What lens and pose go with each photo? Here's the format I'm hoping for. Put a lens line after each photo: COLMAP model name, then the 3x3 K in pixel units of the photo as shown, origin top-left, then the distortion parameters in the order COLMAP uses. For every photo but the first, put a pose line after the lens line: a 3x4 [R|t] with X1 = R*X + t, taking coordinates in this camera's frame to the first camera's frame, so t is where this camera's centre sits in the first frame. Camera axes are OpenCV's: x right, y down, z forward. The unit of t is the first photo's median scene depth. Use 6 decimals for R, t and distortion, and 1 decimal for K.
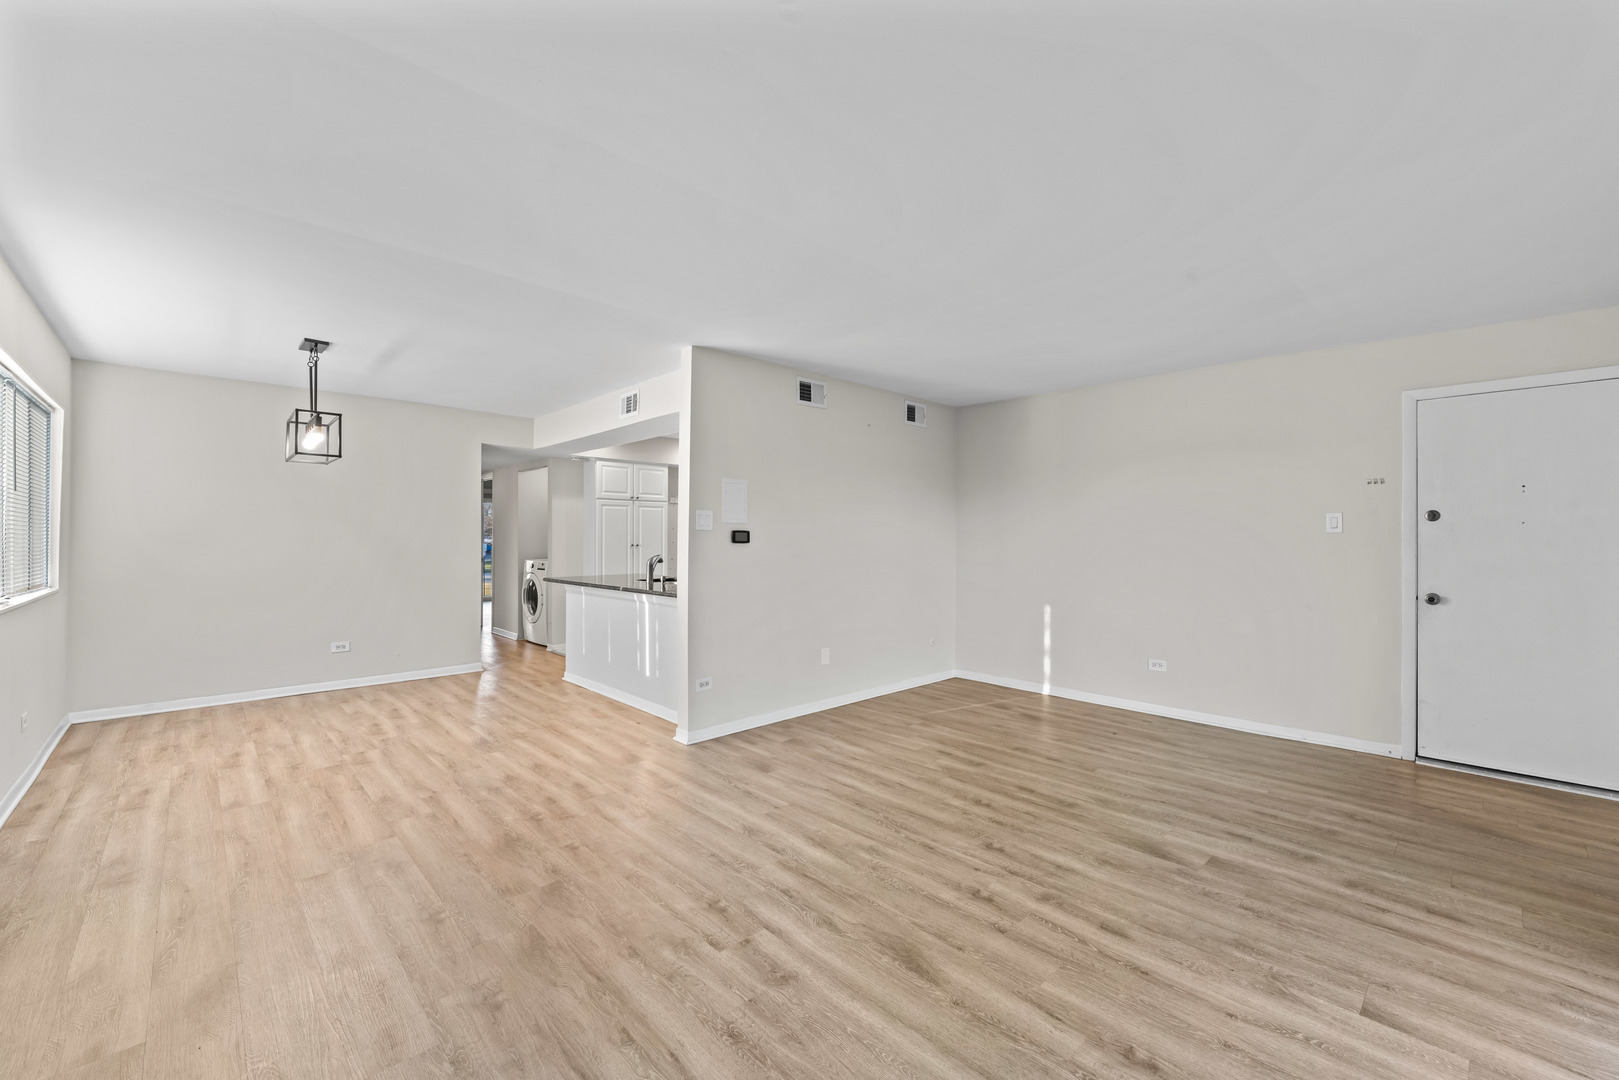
lens RADIAL K [[661.3, 0, 806.9], [0, 661.3, 538.1], [0, 0, 1]] dist [-0.001356, -0.000321]
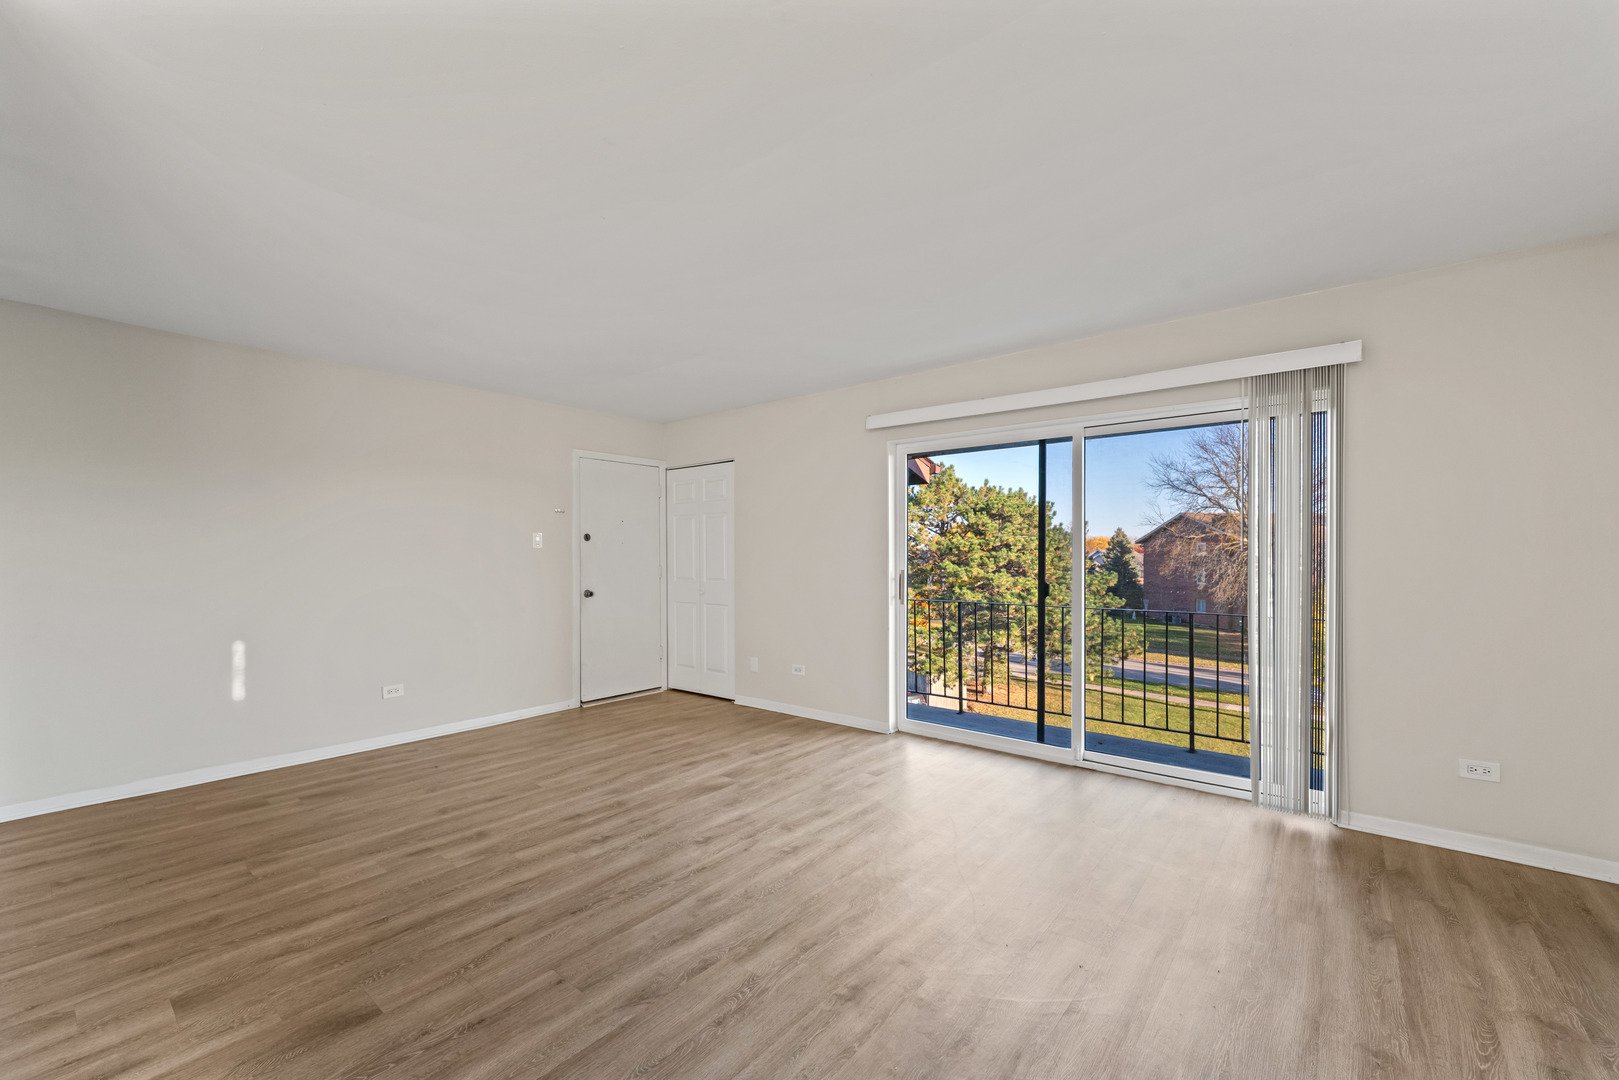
lens RADIAL K [[661.0, 0, 802.7], [0, 661.0, 557.7], [0, 0, 1]] dist [-0.001743, -0.000185]
pose [[-0.131753, -0.007942, 0.991251, -0.667814], [0.001995, 0.999964, 0.008276, 0.000355], [-0.991281, 0.003068, -0.131732, 0.820572]]
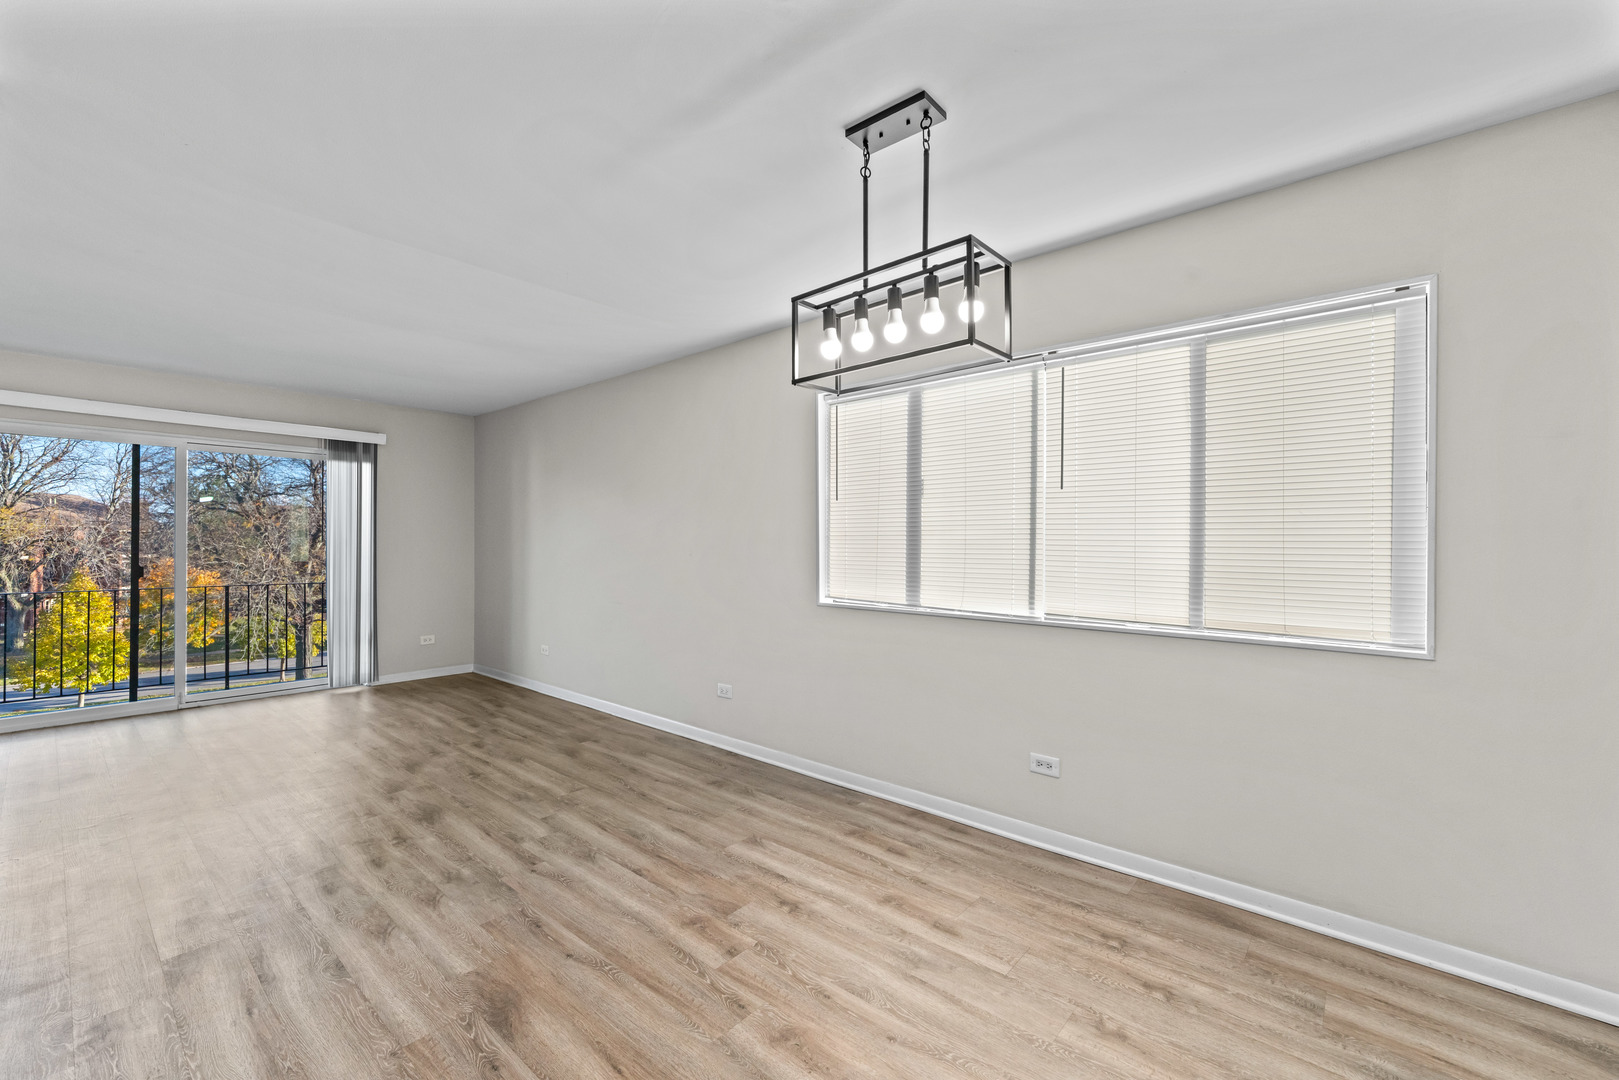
lens RADIAL K [[661.3, 0, 806.9], [0, 661.3, 538.1], [0, 0, 1]] dist [-0.001356, -0.000321]
pose [[-0.994089, -0.006546, -0.108372, -0.815750], [-0.005843, 0.999960, -0.006807, -0.002092], [0.108412, -0.006133, -0.994087, 1.852444]]
